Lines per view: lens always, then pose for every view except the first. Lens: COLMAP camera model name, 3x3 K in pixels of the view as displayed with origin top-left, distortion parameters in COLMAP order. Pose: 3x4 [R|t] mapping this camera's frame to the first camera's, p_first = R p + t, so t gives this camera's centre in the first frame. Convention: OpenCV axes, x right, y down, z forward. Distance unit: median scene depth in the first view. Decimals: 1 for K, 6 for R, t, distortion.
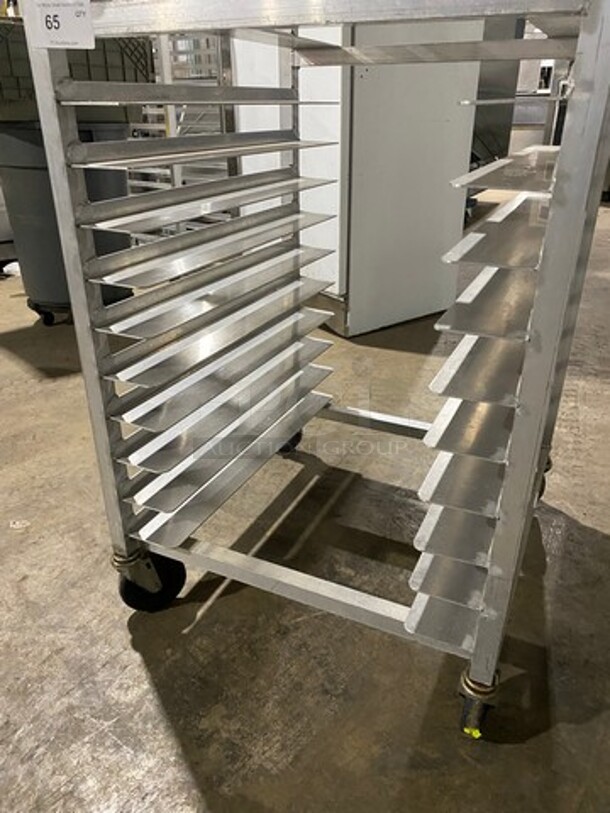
lens RADIAL K [[621.4, 0, 303.4], [0, 621.4, 407.2], [0, 0, 1]] dist [0.016898, -0.003598]
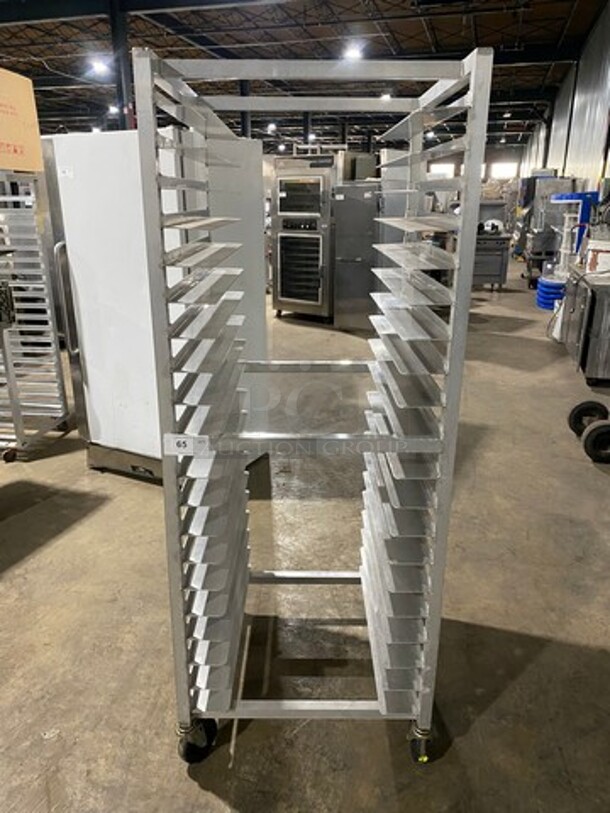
lens RADIAL K [[621.4, 0, 302.9], [0, 621.4, 408.0], [0, 0, 1]] dist [0.016898, -0.003598]
pose [[0.902205, -0.128724, 0.411650, -0.544001], [0.179454, 0.979922, -0.086882, -0.321750], [-0.392201, 0.152258, 0.907191, -0.559017]]
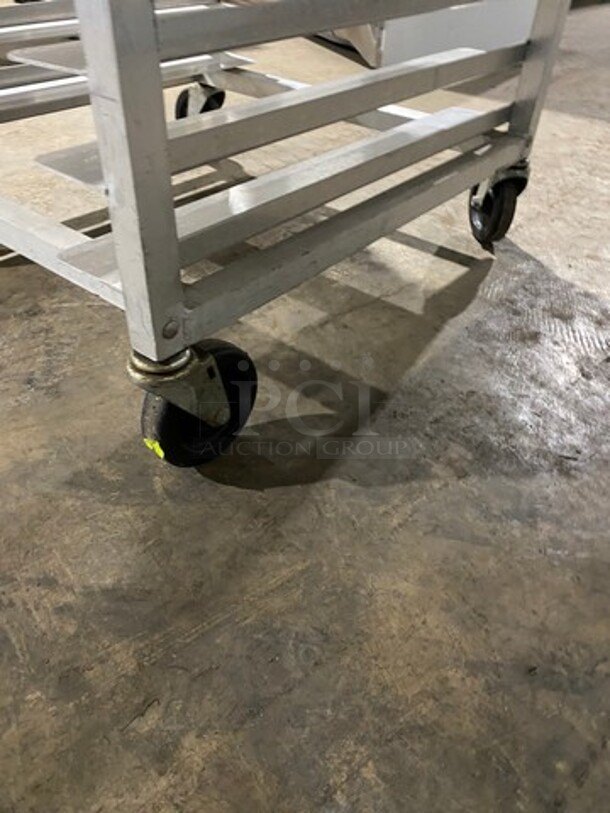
lens RADIAL K [[621.4, 0, 305.9], [0, 621.4, 408.3], [0, 0, 1]] dist [0.016898, -0.003598]
pose [[0.972737, 0.177983, -0.148679, 0.397921], [-0.137225, 0.958554, 0.249687, 0.248841], [0.186957, -0.222477, 0.956844, 0.362501]]
